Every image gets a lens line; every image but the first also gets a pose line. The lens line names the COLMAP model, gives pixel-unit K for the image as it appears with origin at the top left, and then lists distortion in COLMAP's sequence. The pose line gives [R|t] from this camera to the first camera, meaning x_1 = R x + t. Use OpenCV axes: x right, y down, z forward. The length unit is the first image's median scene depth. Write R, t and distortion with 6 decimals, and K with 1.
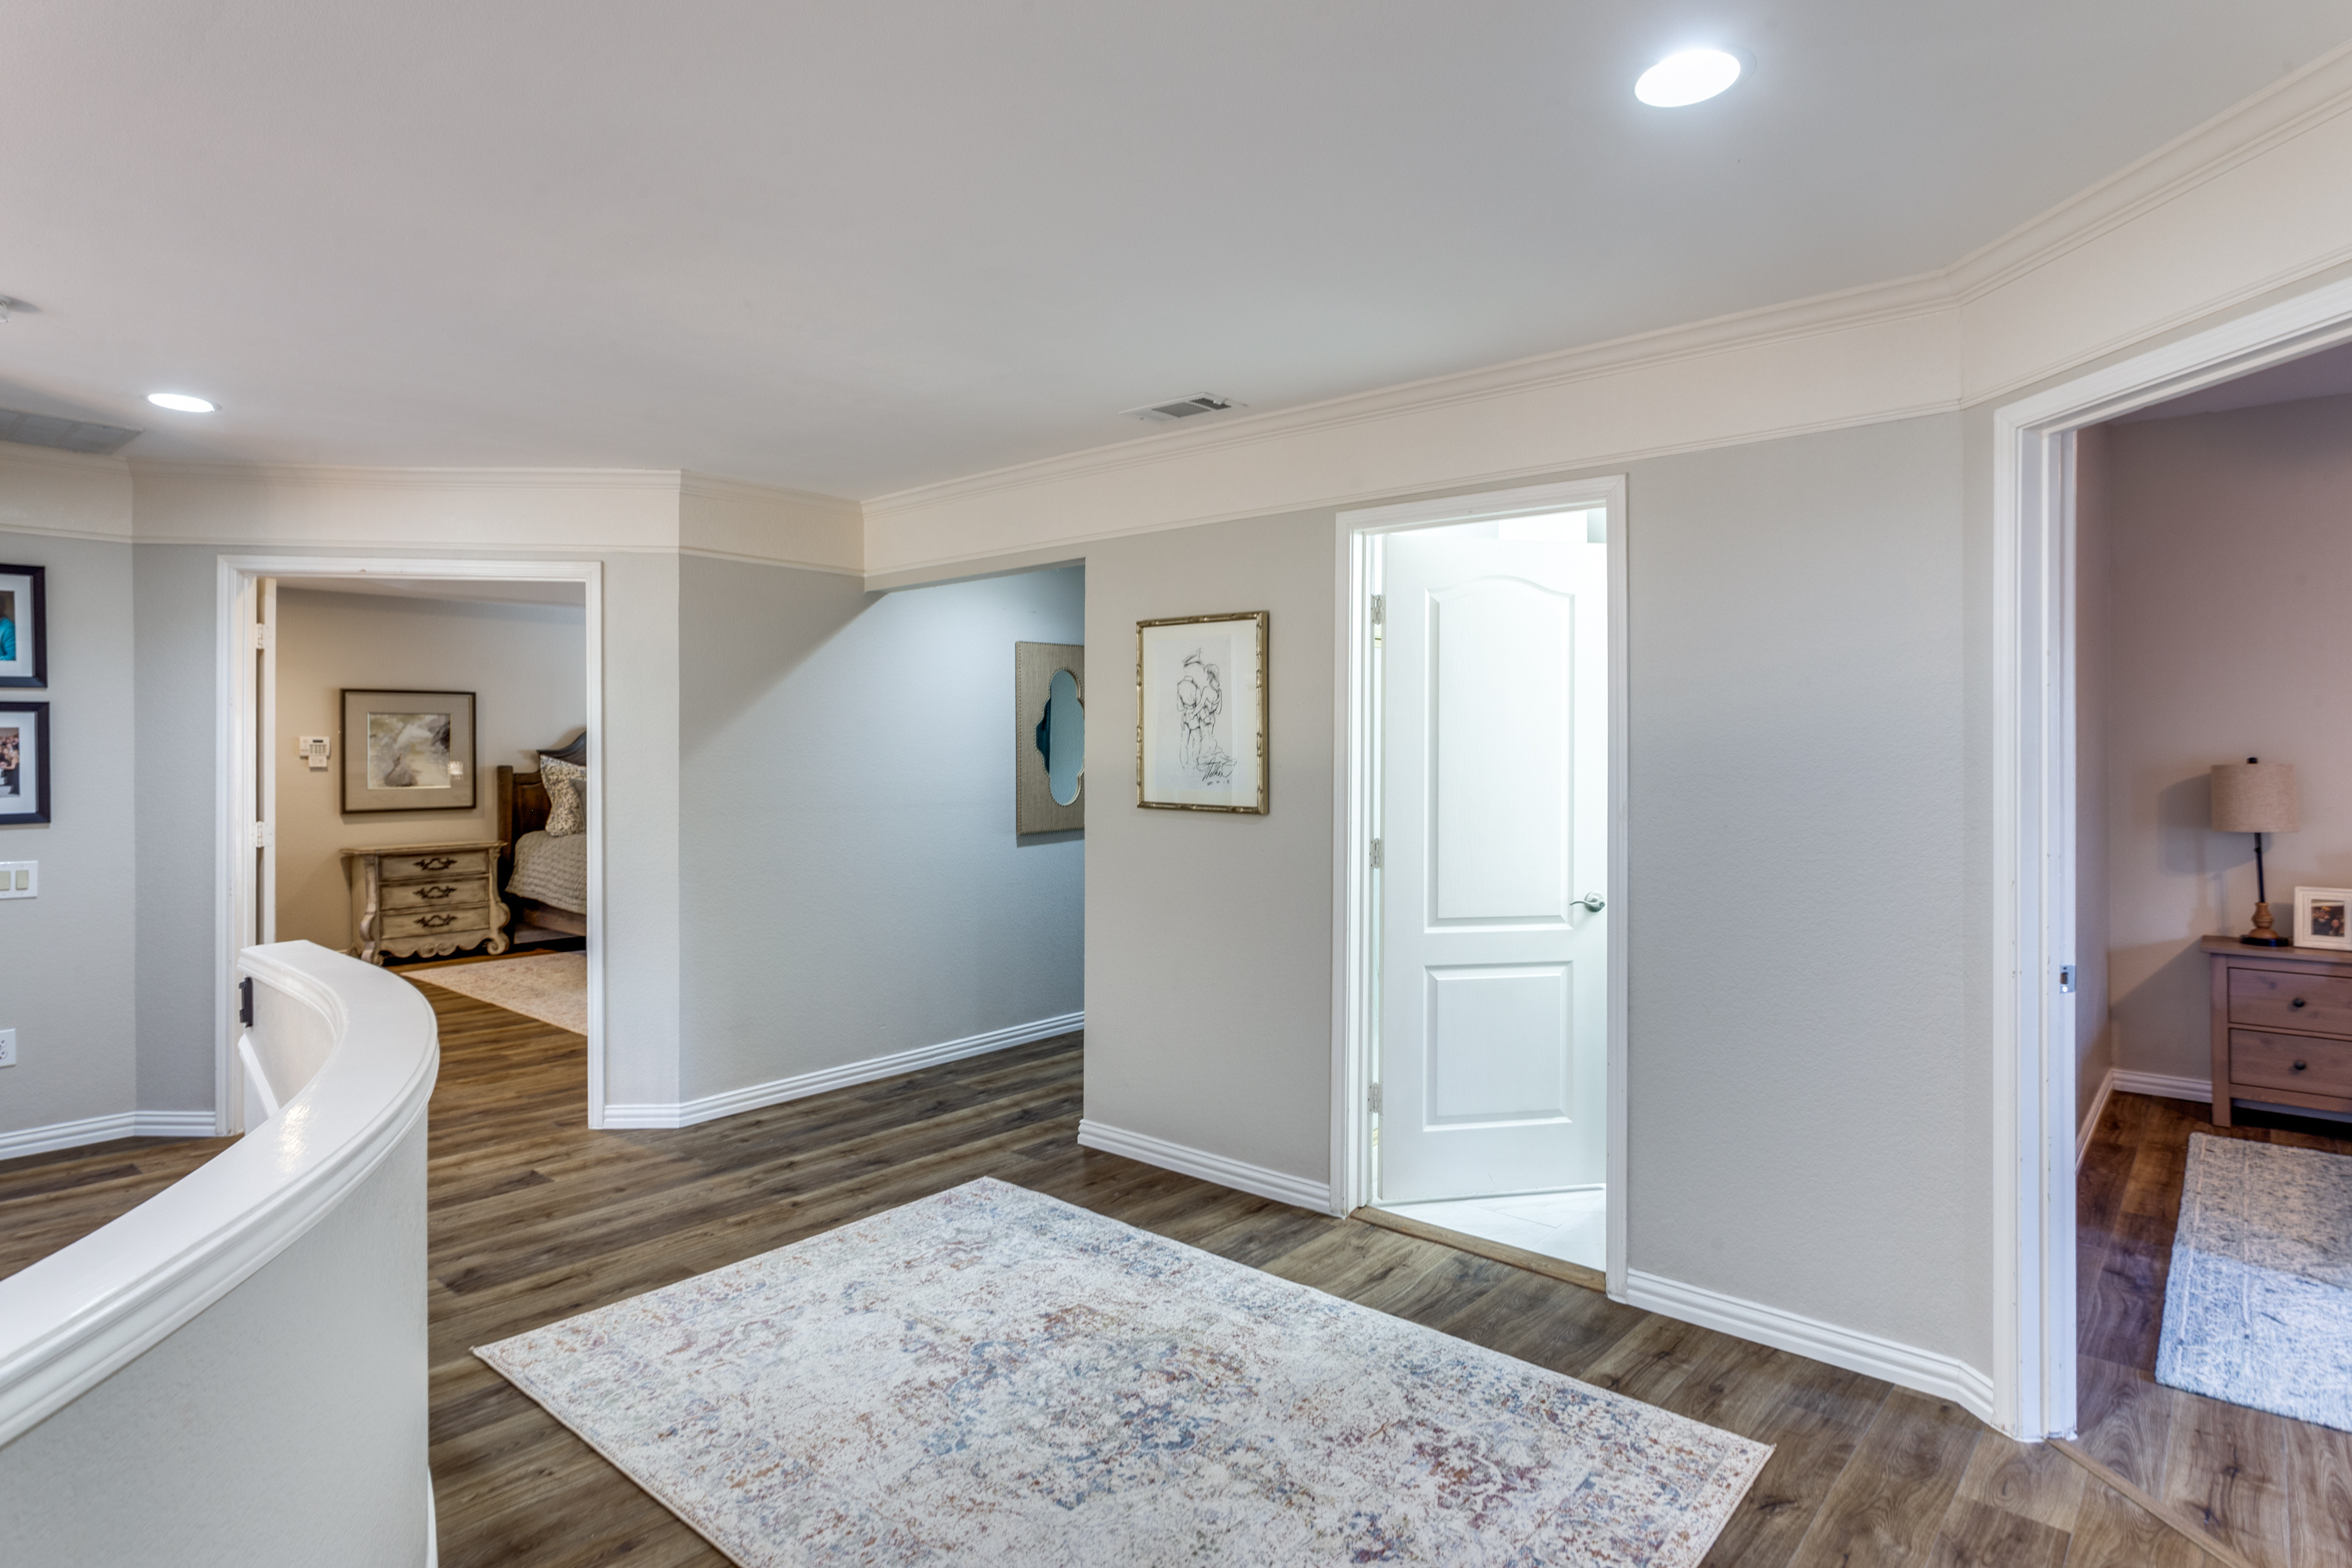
lens RADIAL K [[1238.9, 0, 1172.2], [0, 1238.9, 761.3], [0, 0, 1]] dist [-0.008689, 0.003796]
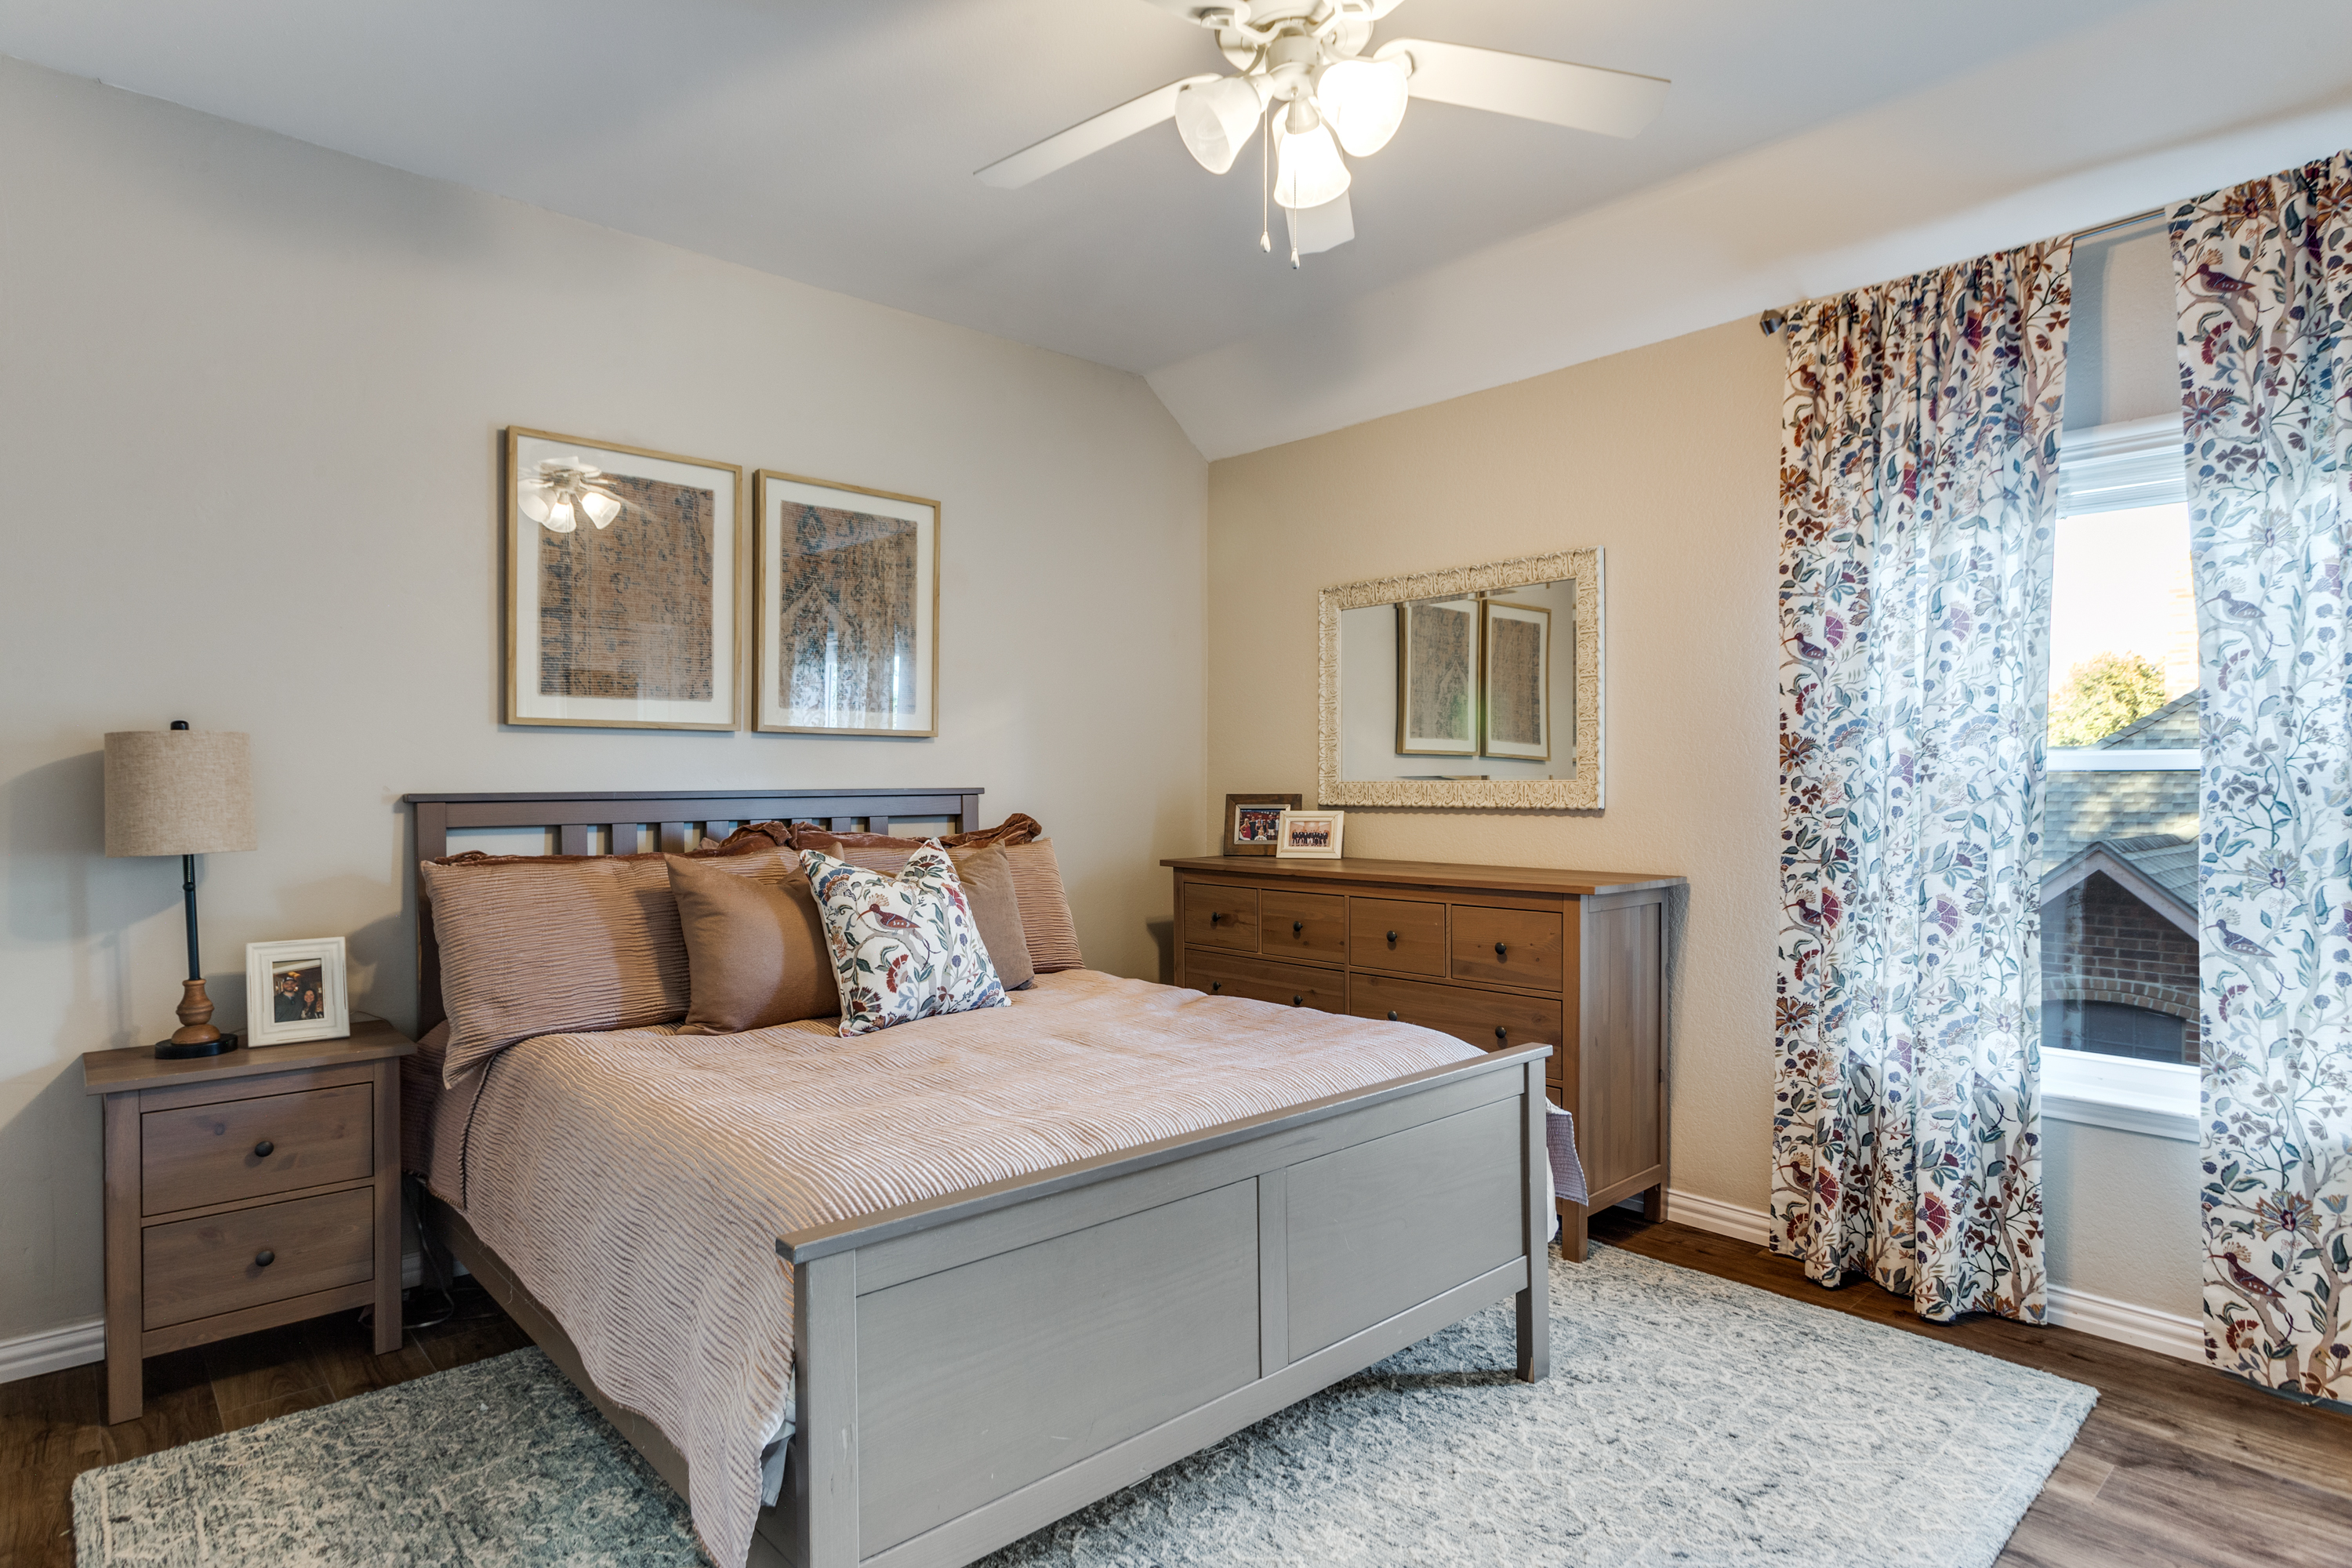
lens RADIAL K [[1238.9, 0, 1170.4], [0, 1238.9, 773.5], [0, 0, 1]] dist [-0.008689, 0.003796]
pose [[0.116847, 0.000250, 0.993150, 0.954827], [-0.001384, 0.999999, -0.000089, 0.050821], [-0.993149, -0.001364, 0.116847, 1.247592]]
